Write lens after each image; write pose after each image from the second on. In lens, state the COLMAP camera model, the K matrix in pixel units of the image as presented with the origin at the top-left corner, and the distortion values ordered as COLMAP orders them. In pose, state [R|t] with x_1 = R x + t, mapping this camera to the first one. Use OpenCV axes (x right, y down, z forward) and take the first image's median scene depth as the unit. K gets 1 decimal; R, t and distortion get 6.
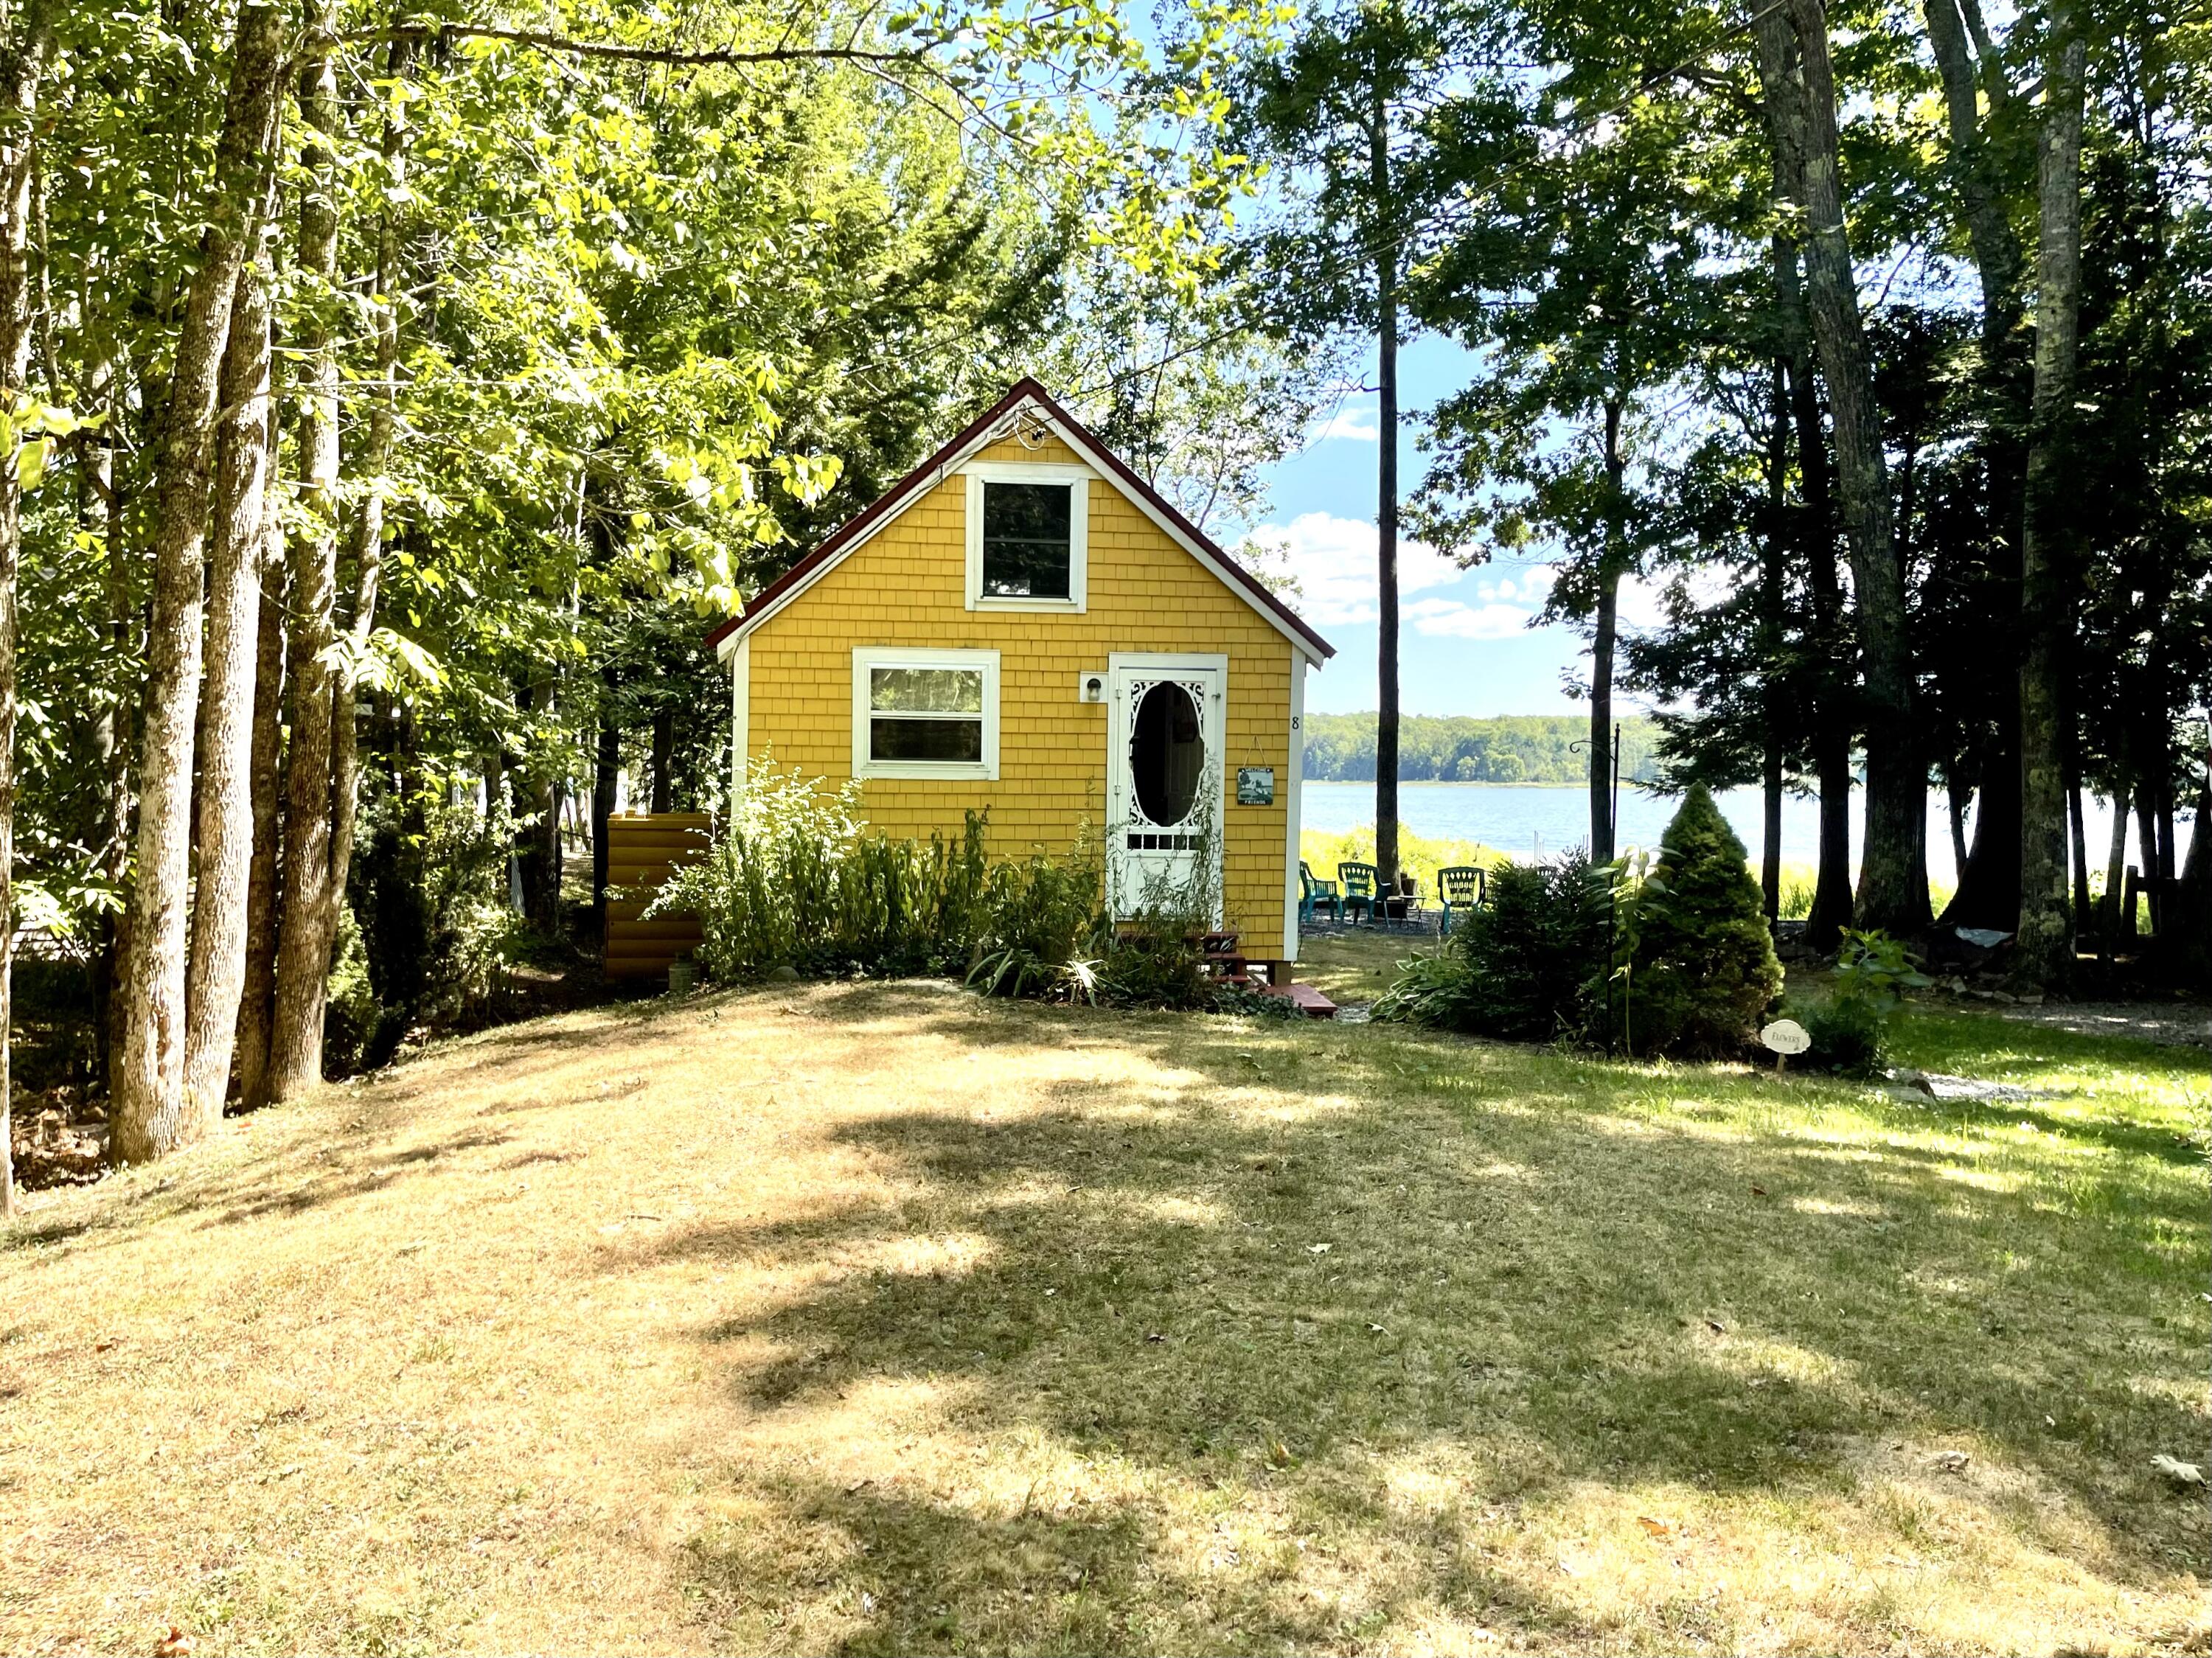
lens RADIAL K [[1728.4, 0, 1147.7], [0, 1728.4, 824.7], [0, 0, 1]] dist [0.079870, -0.157735]
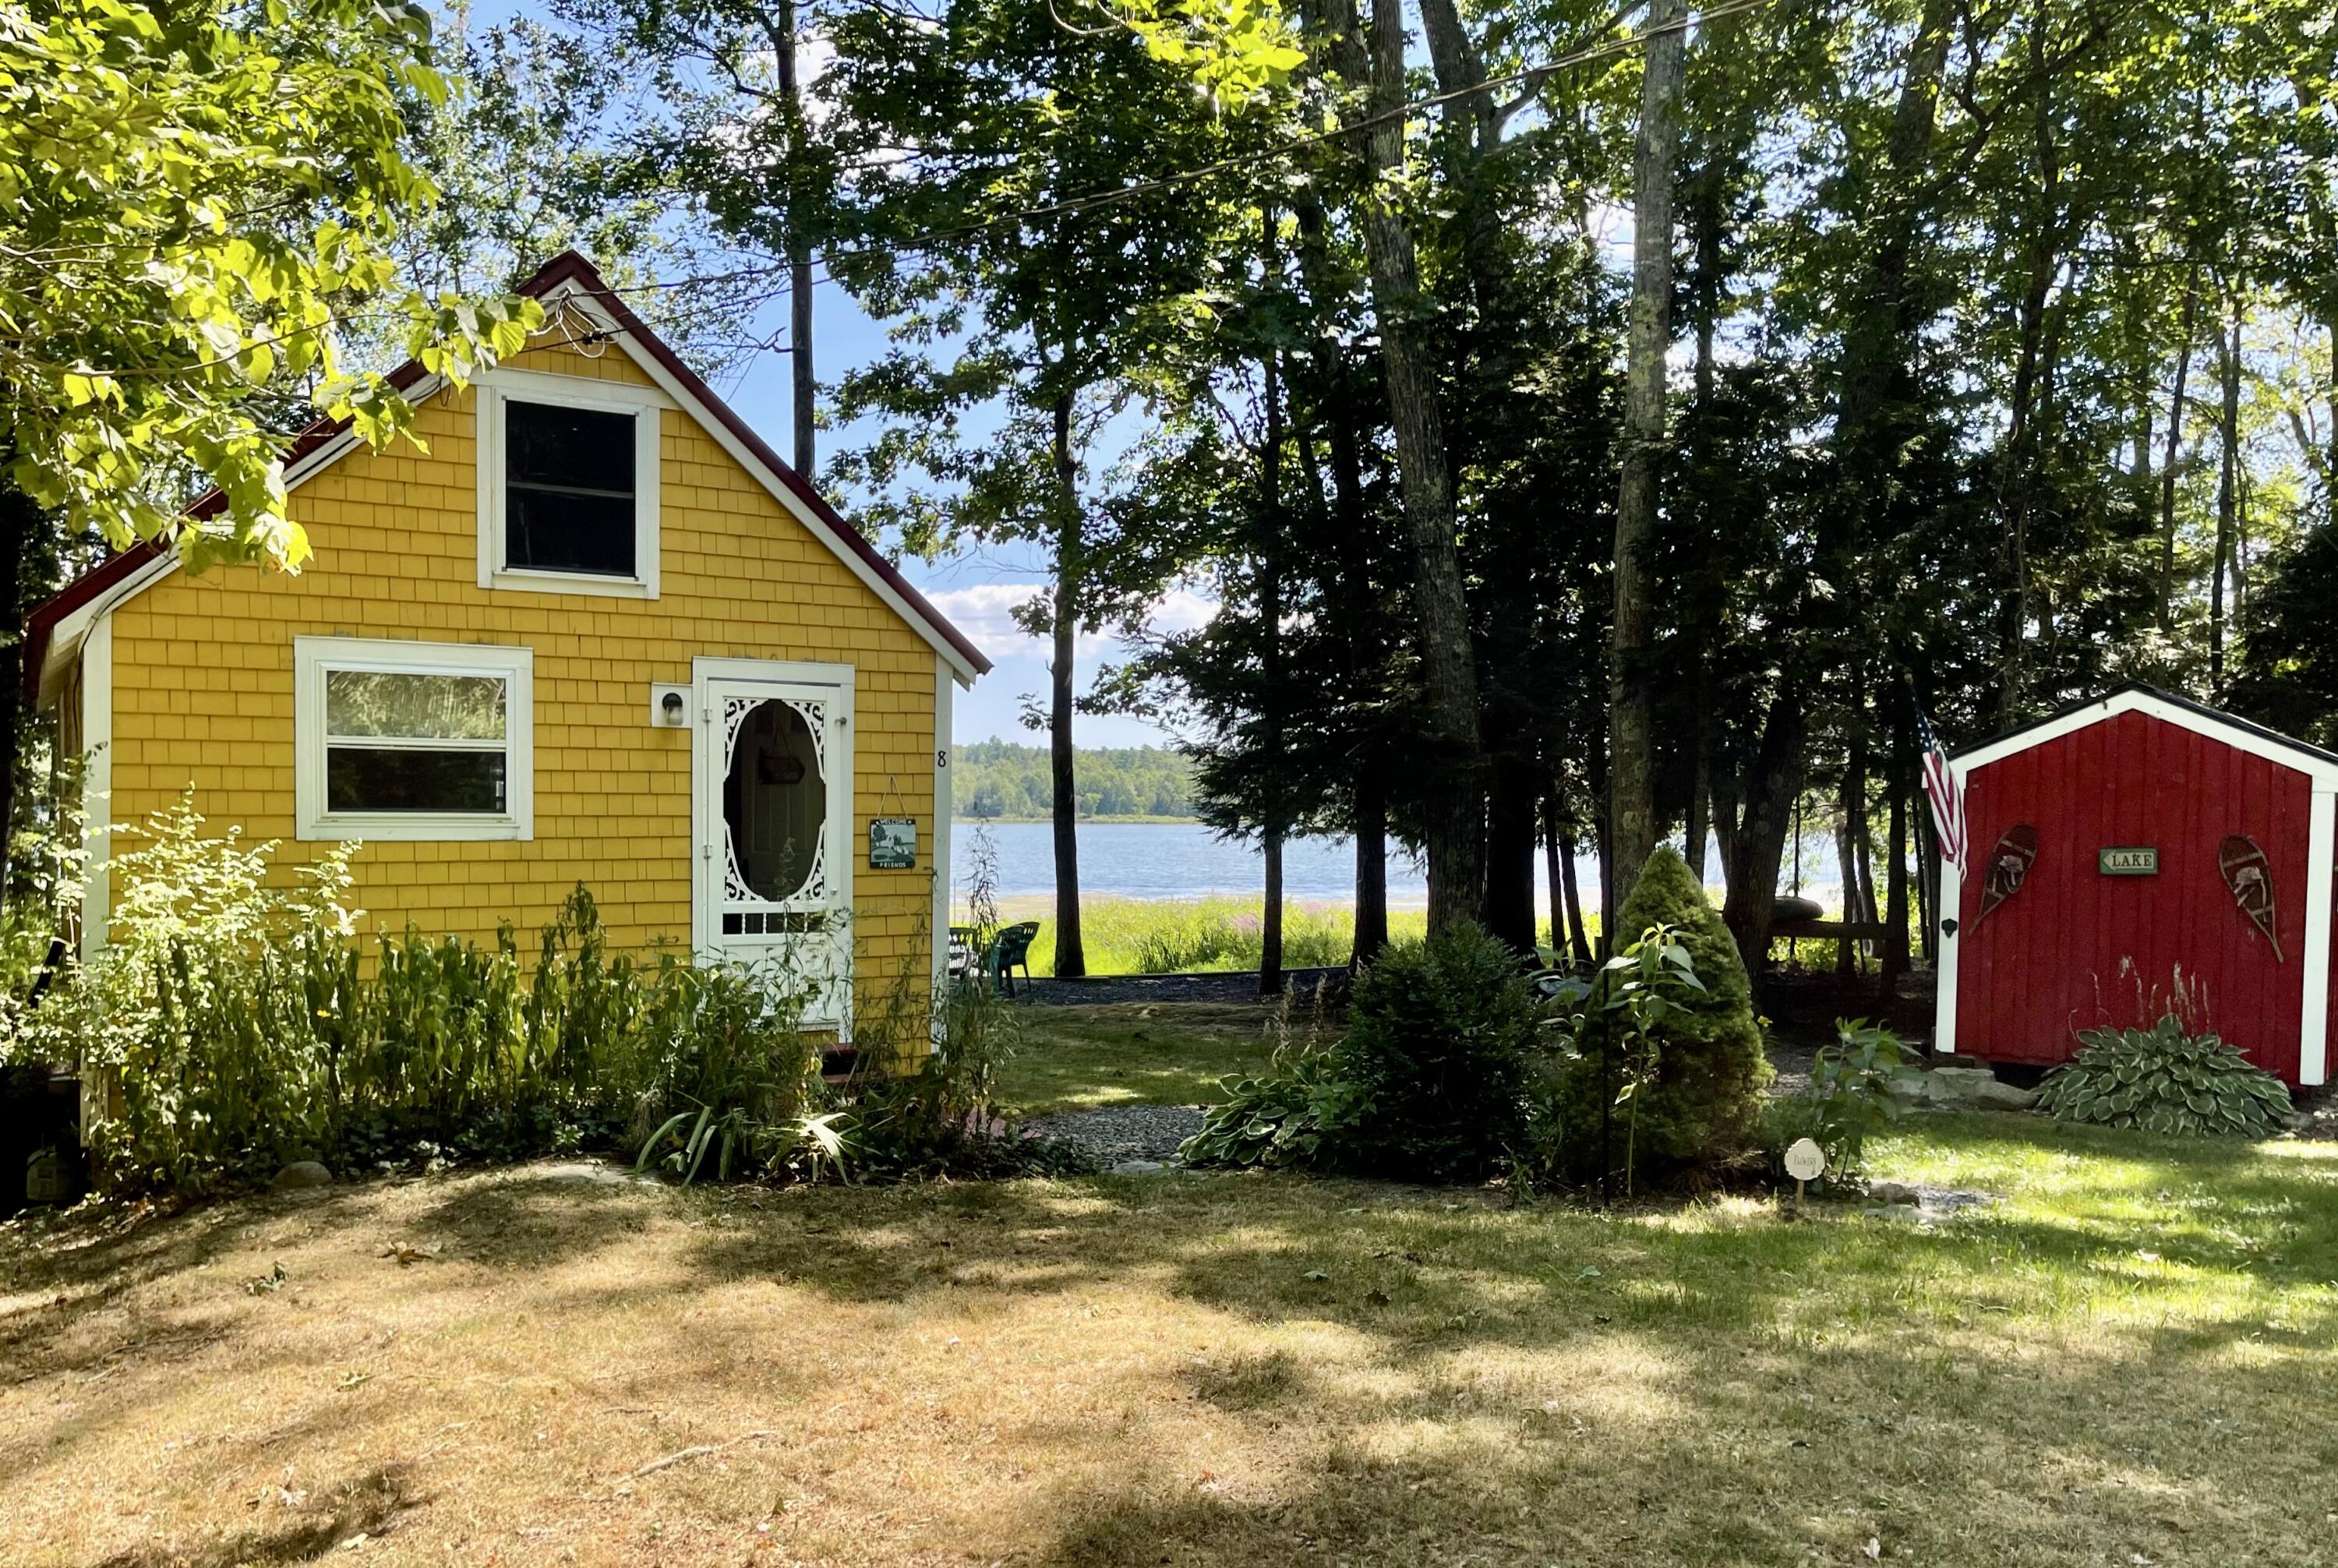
lens RADIAL K [[1863.0, 0, 1207.8], [0, 1863.0, 875.6], [0, 0, 1]] dist [0.039409, -0.040995]
pose [[0.900666, -0.021654, 0.433972, -0.169556], [0.018345, 0.999762, 0.011812, -0.015972], [-0.434124, -0.002677, 0.900849, 0.227221]]
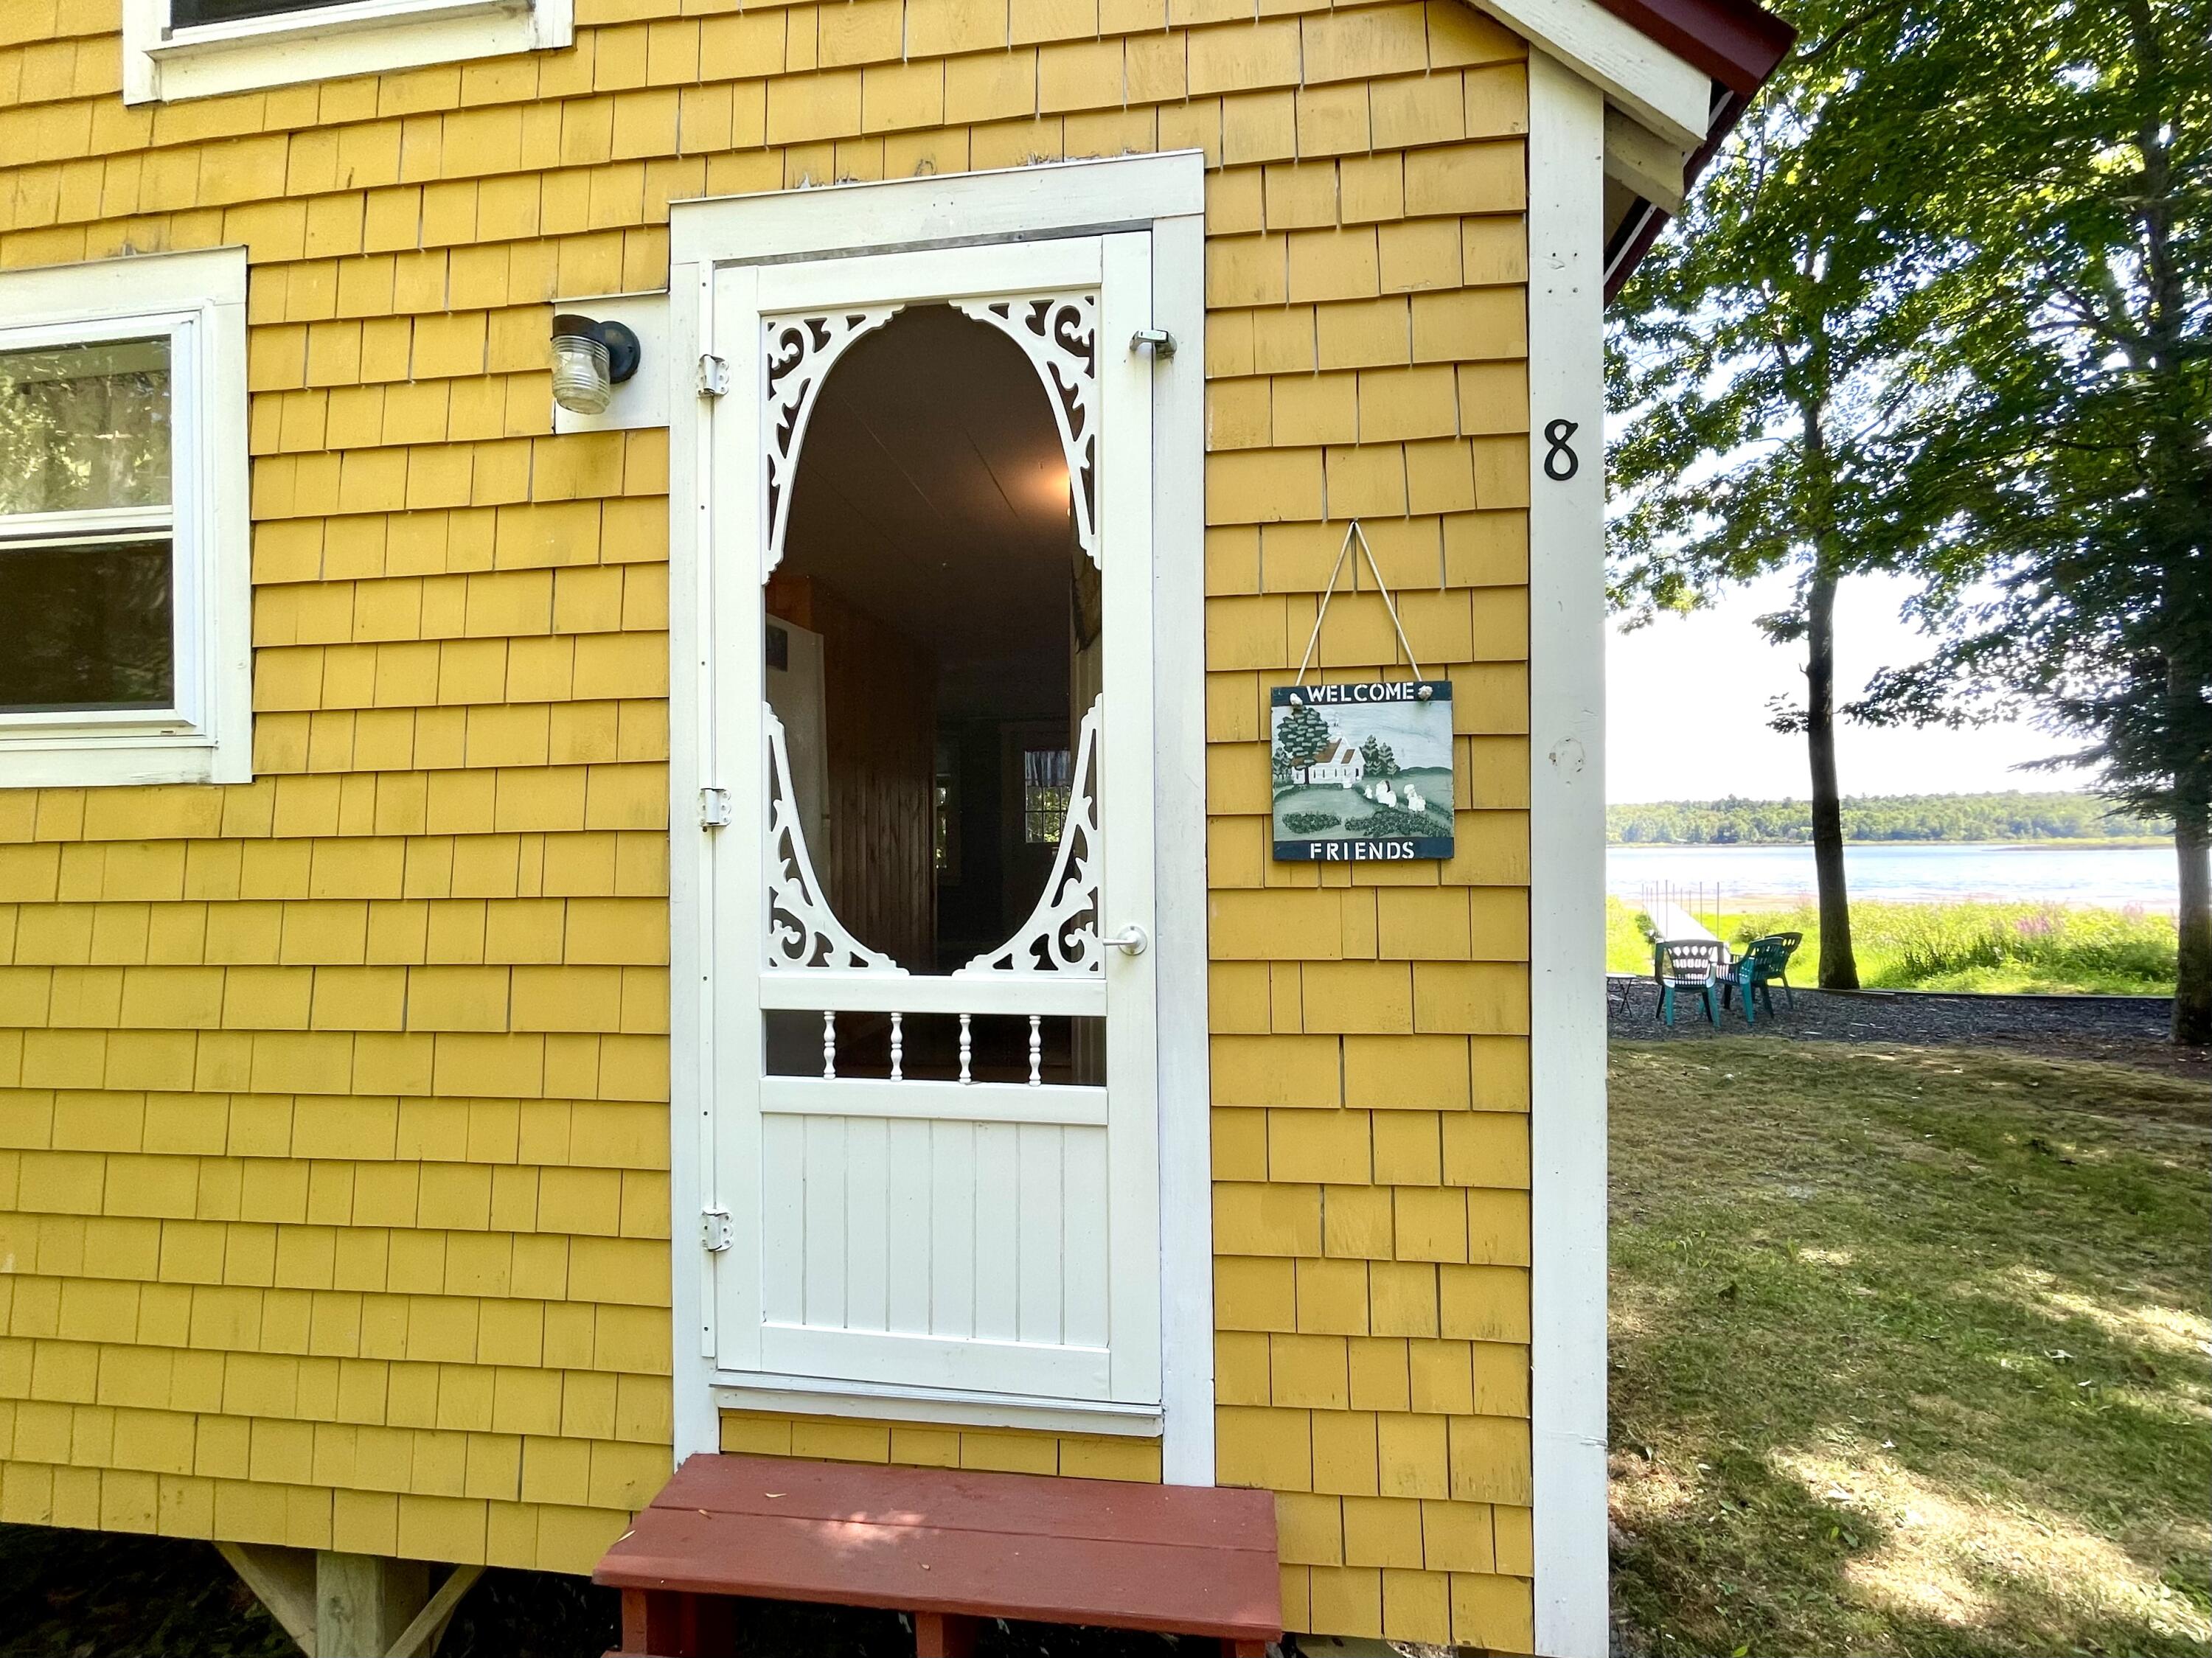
lens RADIAL K [[958.6, 0, 1111.4], [0, 958.6, 842.6], [0, 0, 1]] dist [-0.003571, -0.000098]
pose [[0.970975, -0.025089, -0.237862, 0.062635], [0.016533, 0.999145, -0.037894, -0.010601], [0.238609, 0.032861, 0.970559, 0.915051]]
